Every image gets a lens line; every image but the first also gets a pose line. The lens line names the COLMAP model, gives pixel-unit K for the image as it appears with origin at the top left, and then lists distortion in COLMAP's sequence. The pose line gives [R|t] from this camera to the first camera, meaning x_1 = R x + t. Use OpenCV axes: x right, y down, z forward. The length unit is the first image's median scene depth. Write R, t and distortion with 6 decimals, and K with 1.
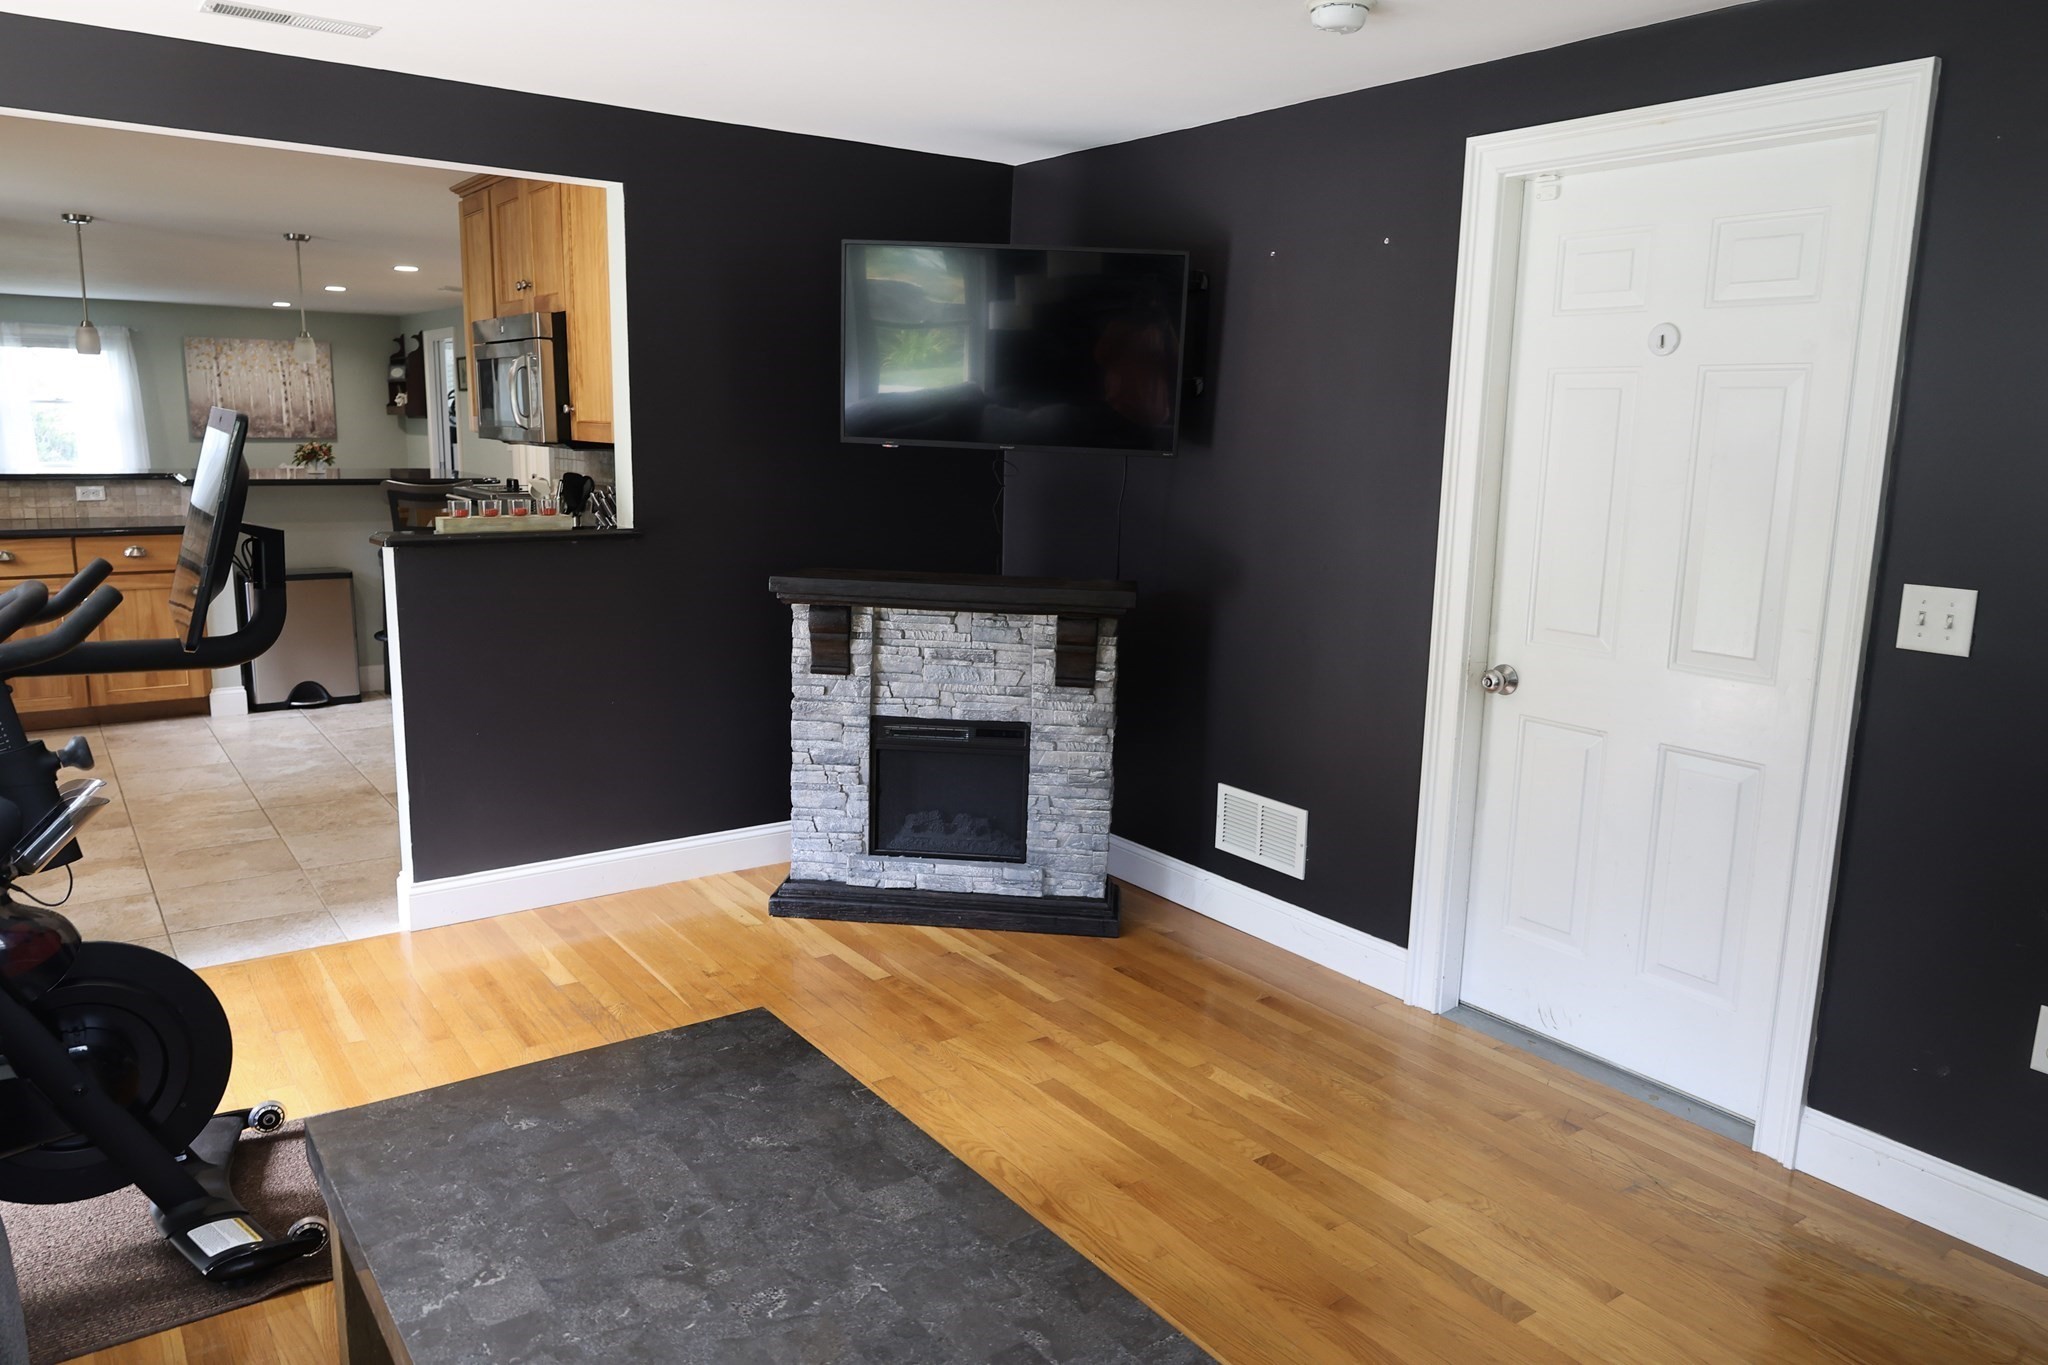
lens RADIAL K [[1403.2, 0, 1025.5], [0, 1403.2, 680.9], [0, 0, 1]] dist [0.001732, -0.000675]
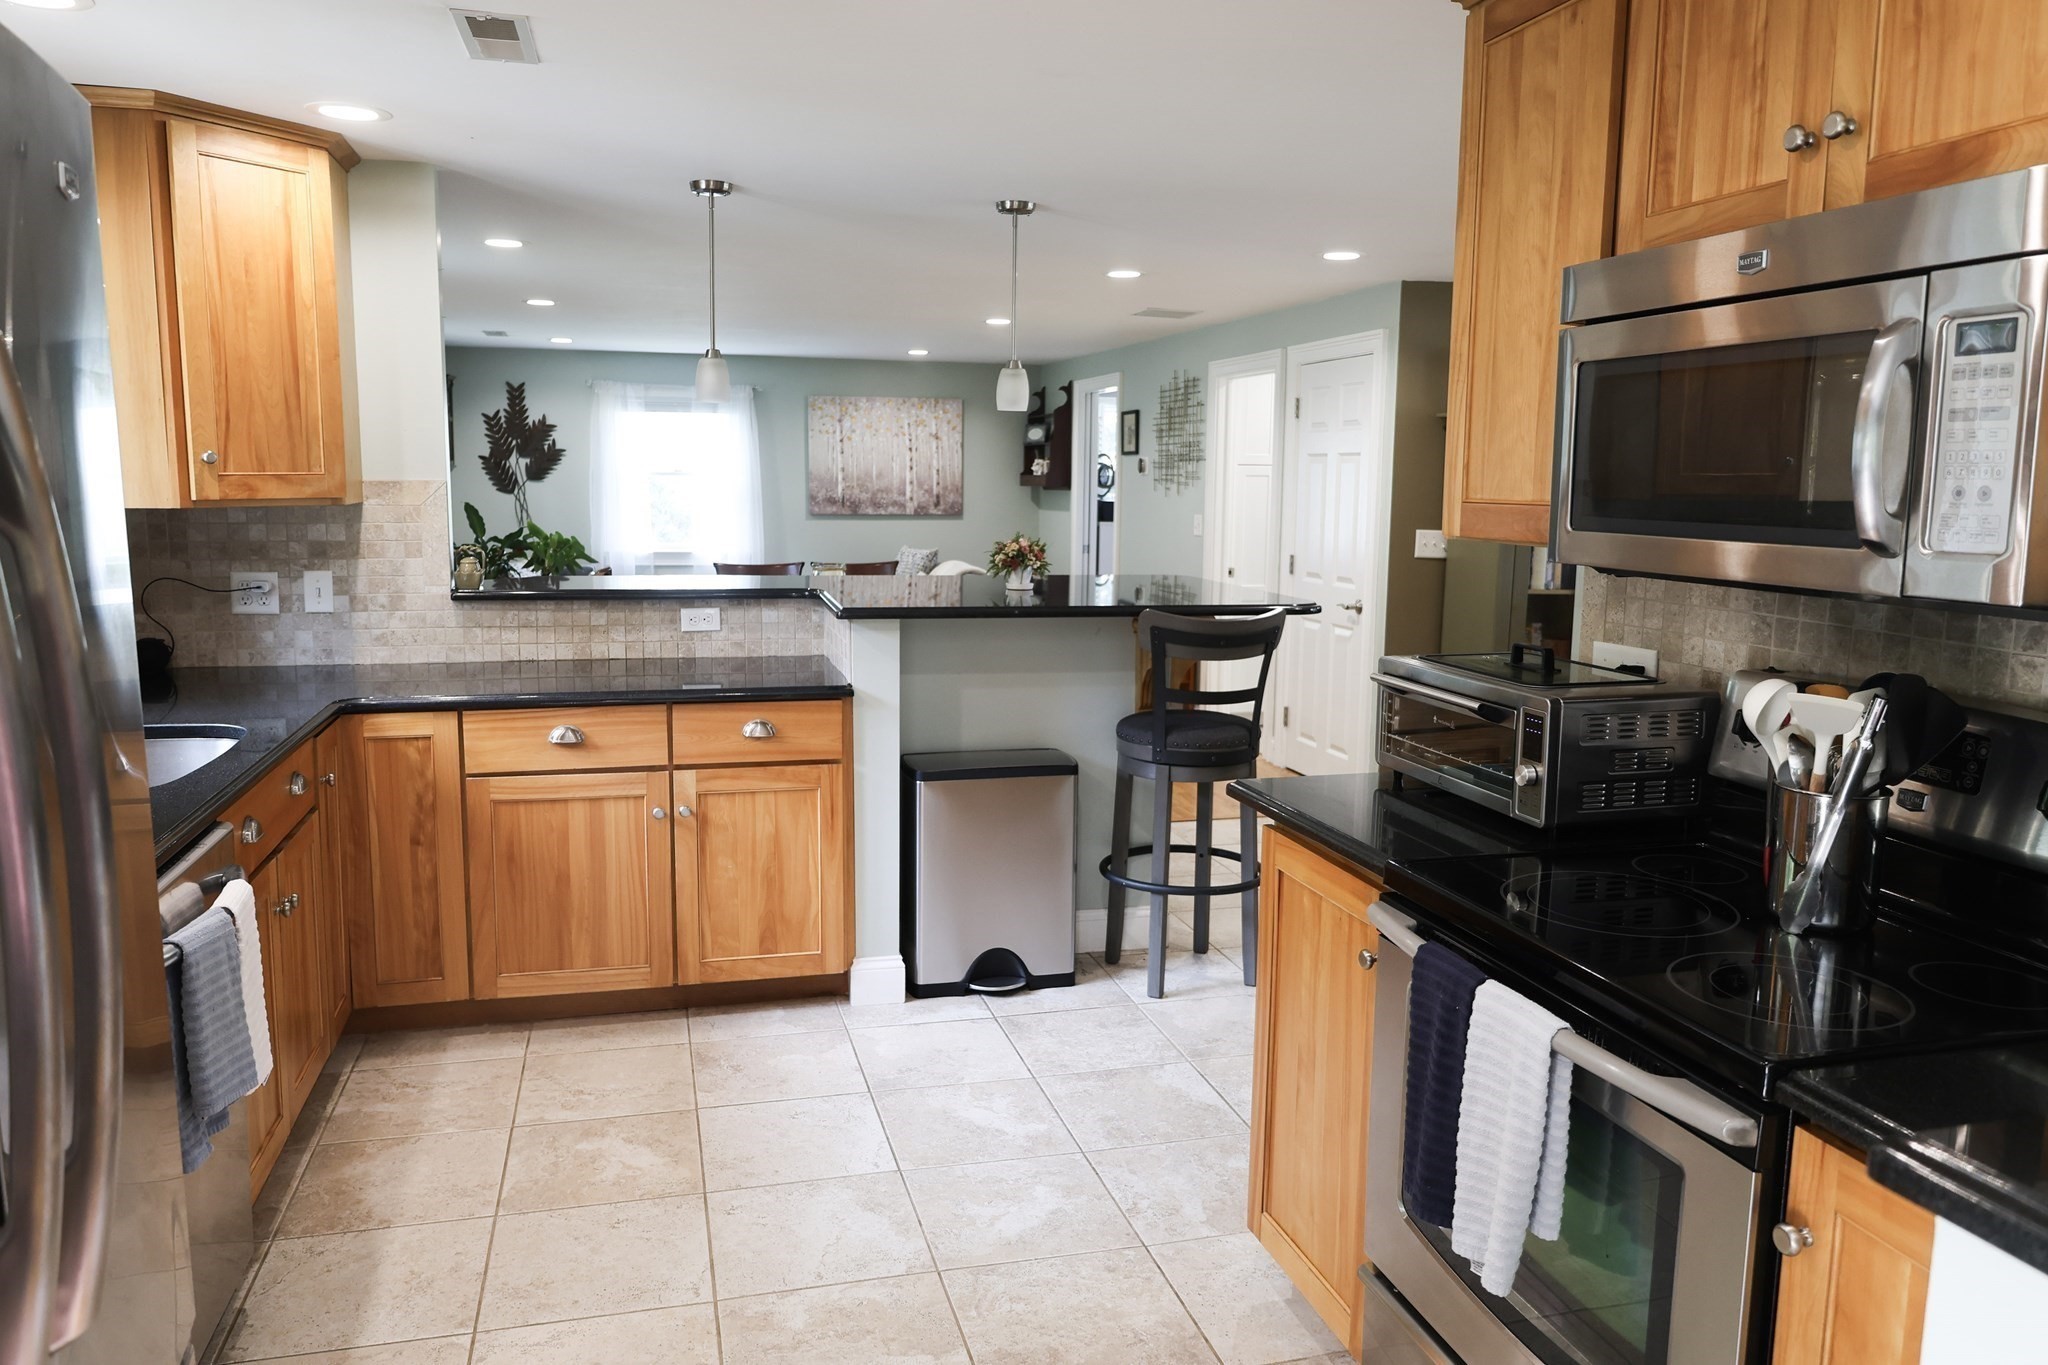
lens RADIAL K [[1403.2, 0, 1022.5], [0, 1403.2, 675.4], [0, 0, 1]] dist [0.001732, -0.000675]
pose [[0.935939, 0.041250, -0.349737, -0.291697], [-0.057865, 0.997632, -0.037186, -0.088404], [0.347375, 0.055041, 0.936110, 0.435811]]
